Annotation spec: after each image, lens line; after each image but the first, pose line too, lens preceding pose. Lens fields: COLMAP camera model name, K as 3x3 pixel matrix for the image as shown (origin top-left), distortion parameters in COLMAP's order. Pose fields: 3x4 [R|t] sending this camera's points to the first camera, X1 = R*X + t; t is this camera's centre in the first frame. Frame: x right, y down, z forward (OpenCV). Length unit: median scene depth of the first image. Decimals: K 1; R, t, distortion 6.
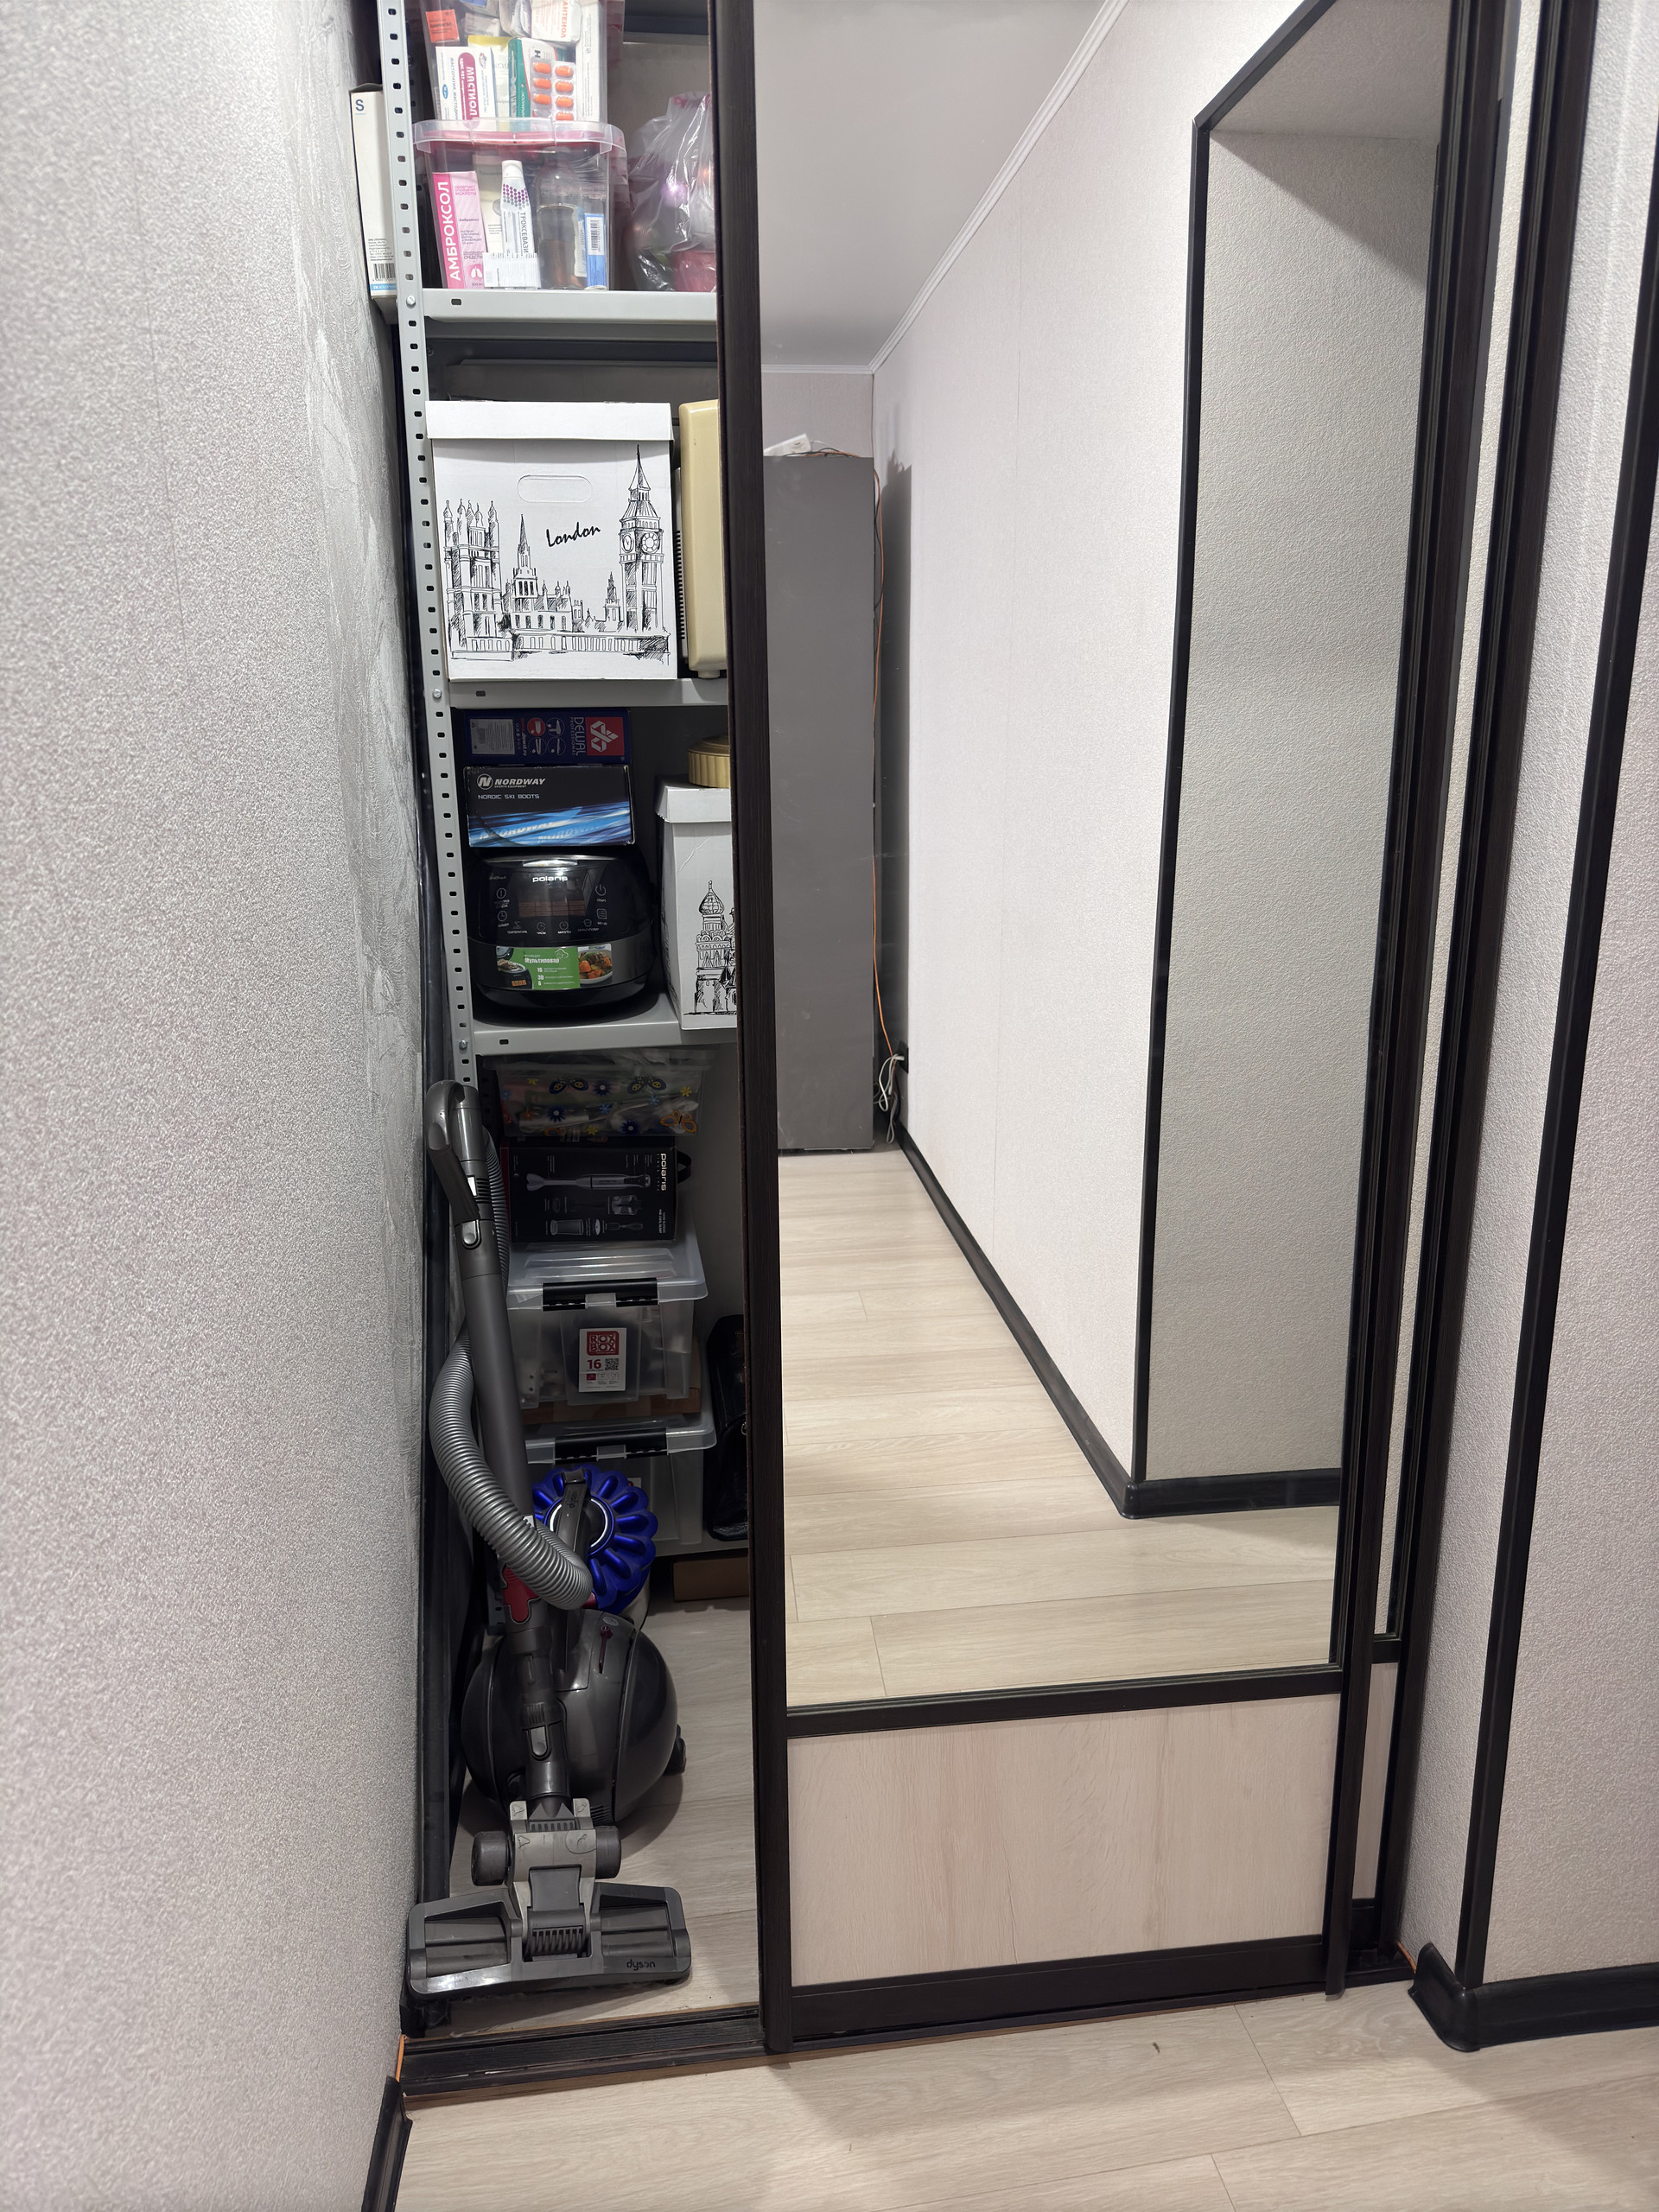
lens RADIAL K [[1548.7, 0, 829.5], [0, 1548.7, 1106.0], [0, 0, 1]] dist [0.122362, -0.230376]
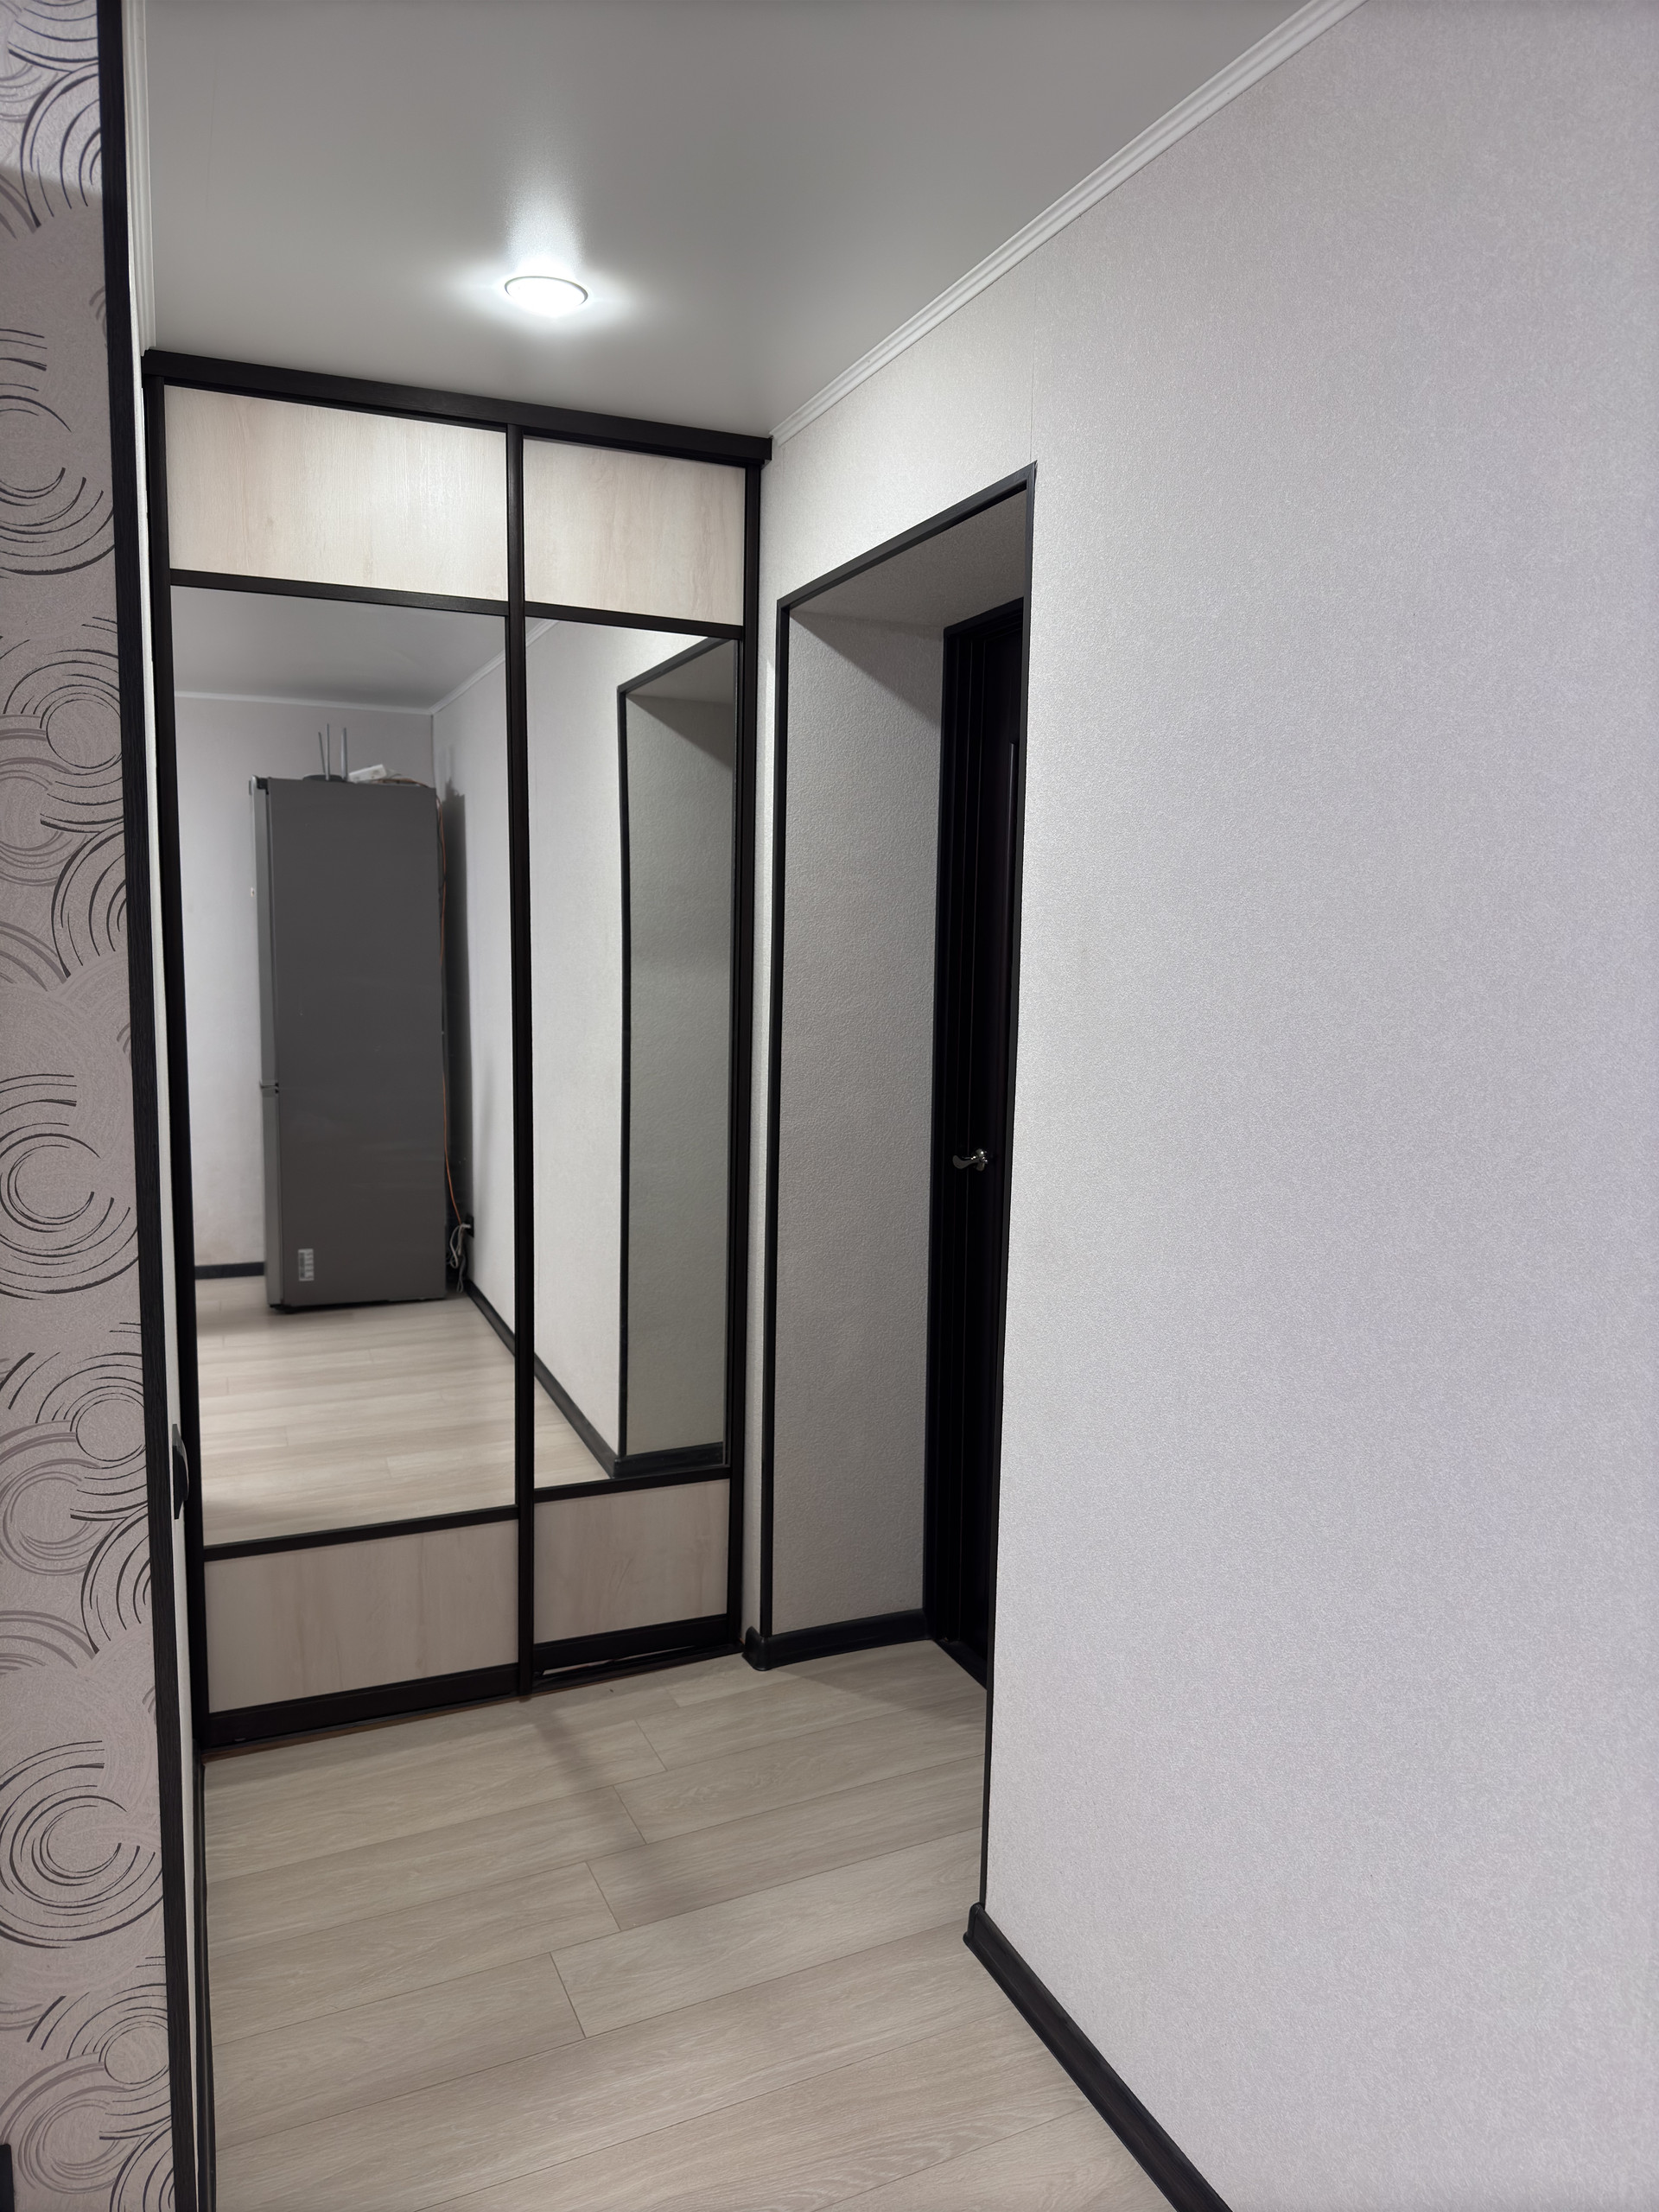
lens RADIAL K [[1569.0, 0, 815.9], [0, 1569.0, 1103.2], [0, 0, 1]] dist [0.160282, -0.237920]
pose [[0.965026, -0.013750, 0.261795, -0.020545], [0.048849, 0.990565, -0.128040, 0.057860], [-0.257564, 0.136350, 0.956592, -0.409562]]
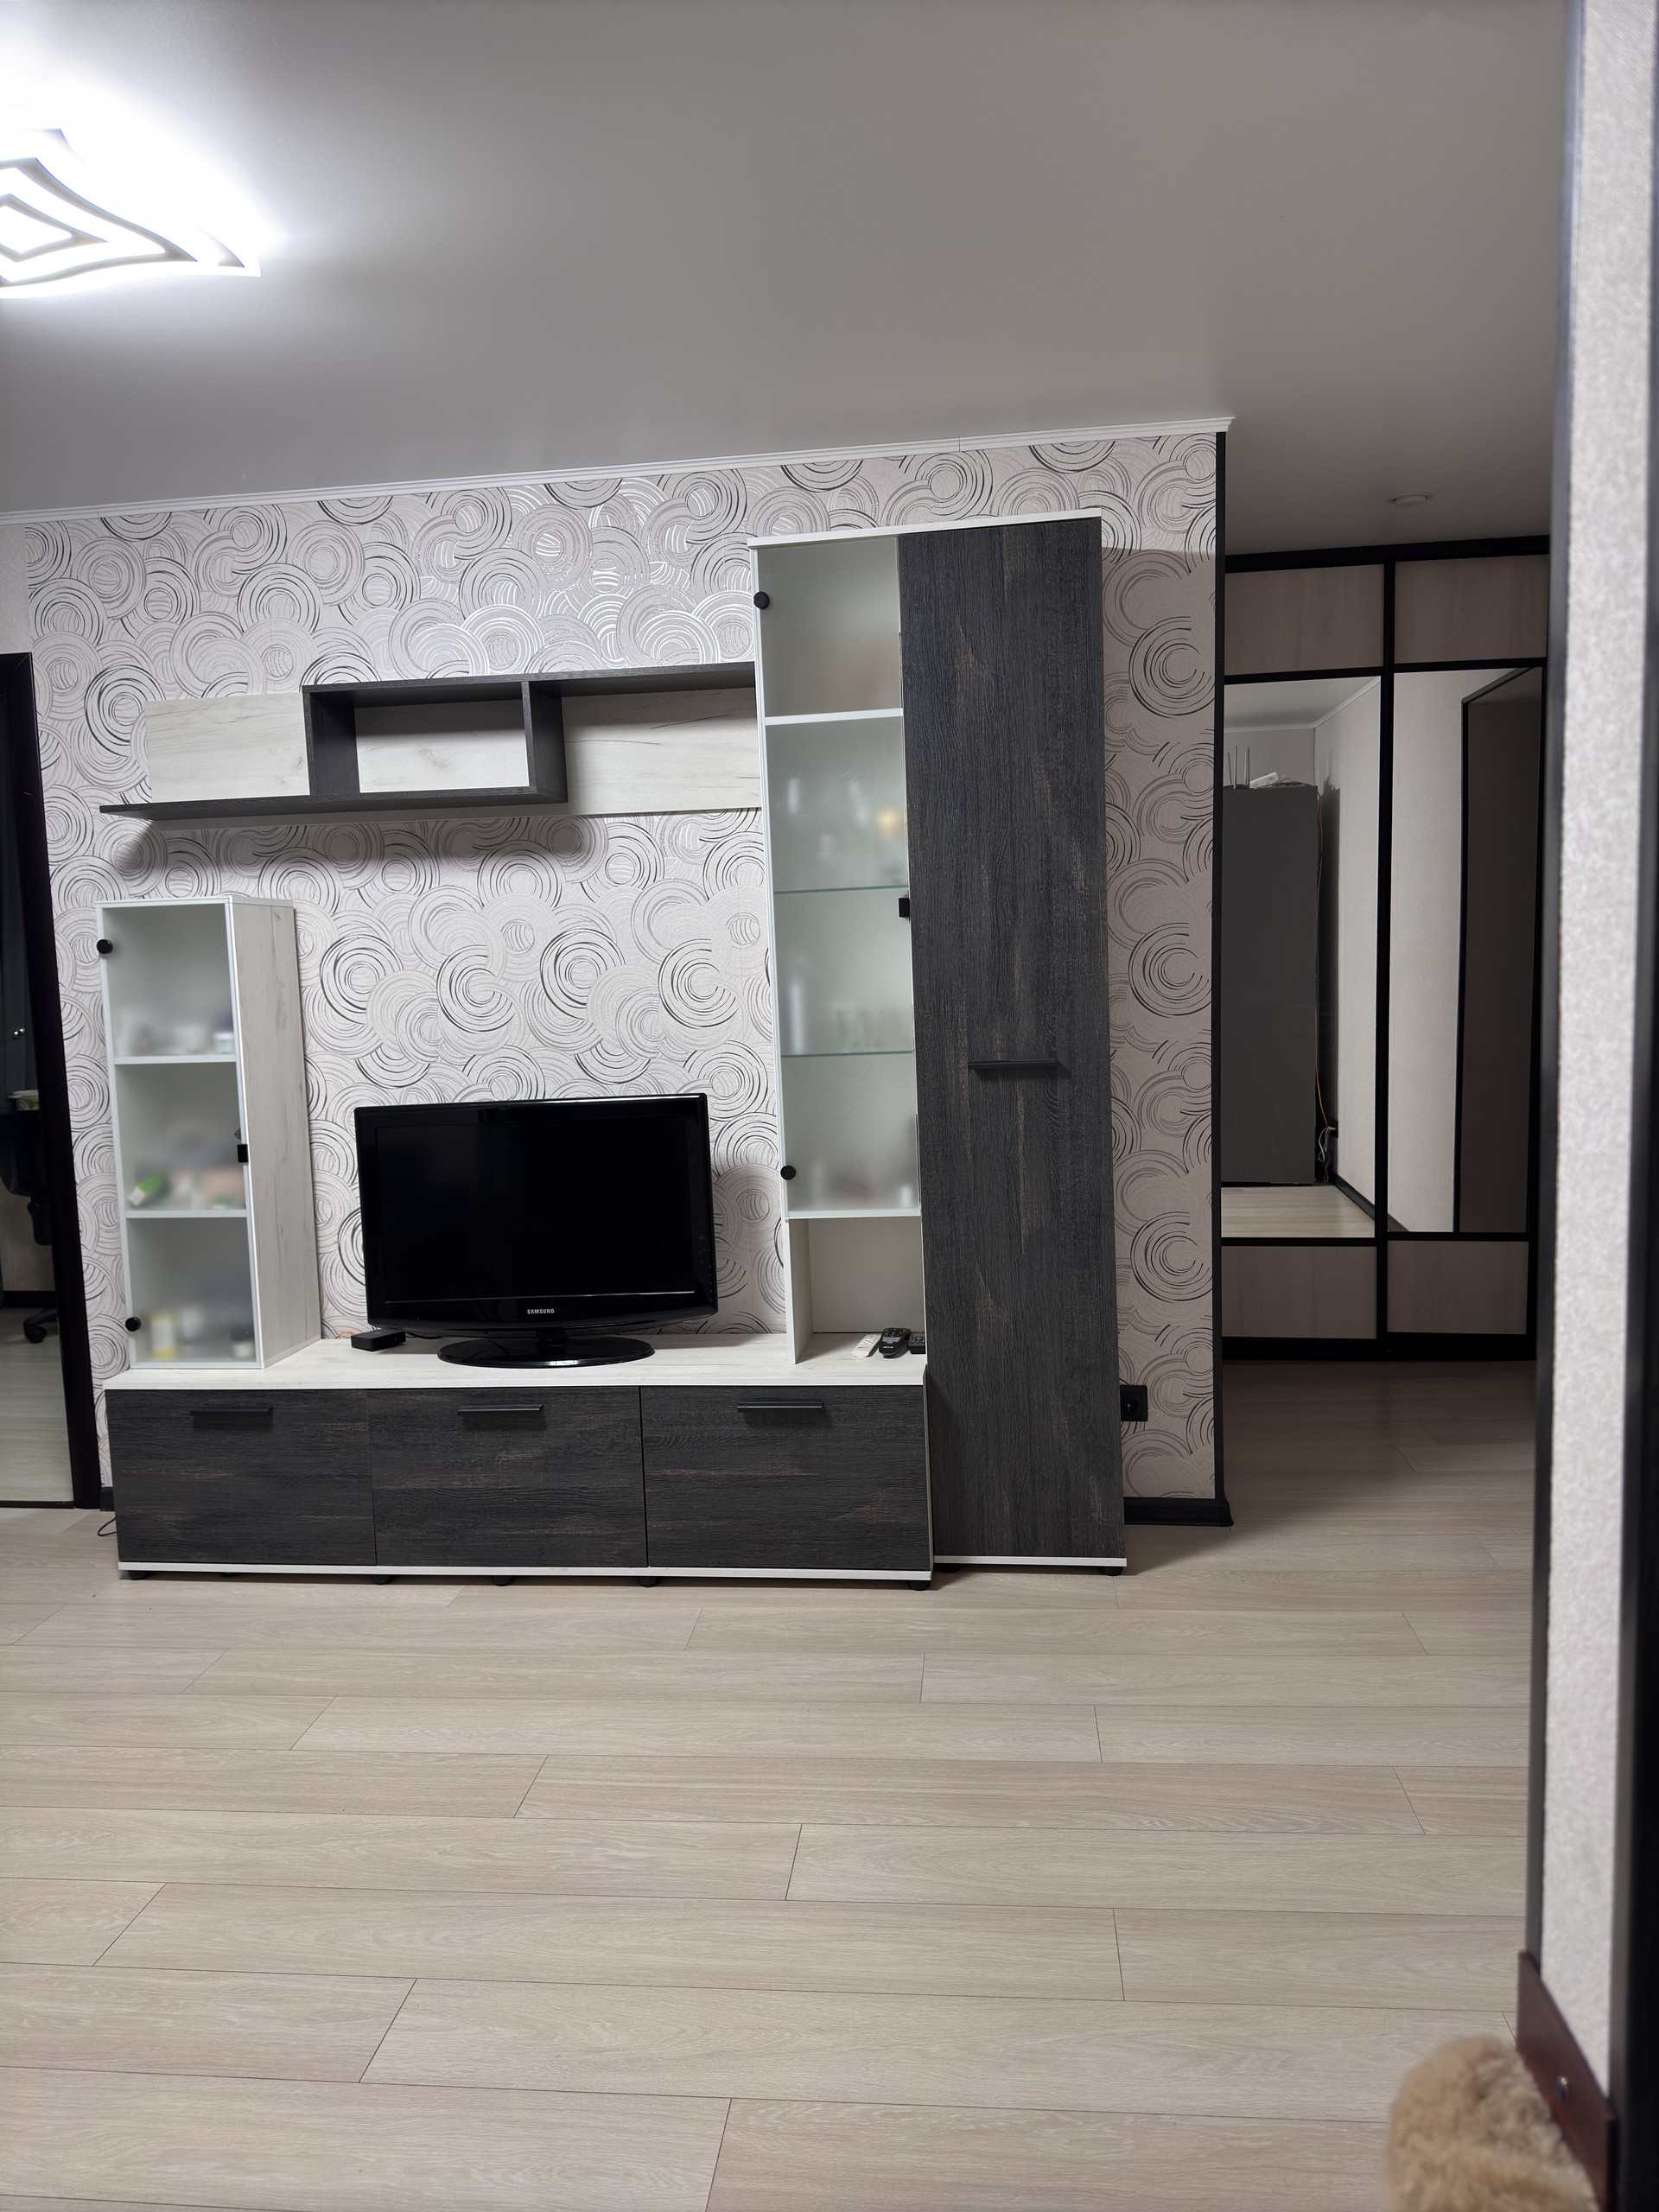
lens RADIAL K [[1567.7, 0, 814.5], [0, 1567.7, 1113.8], [0, 0, 1]] dist [0.050668, -0.061101]
pose [[0.966210, 0.004472, -0.257719, -0.062824], [-0.037788, 0.991504, -0.124469, 0.207625], [0.254973, 0.130002, 0.958169, -0.856692]]
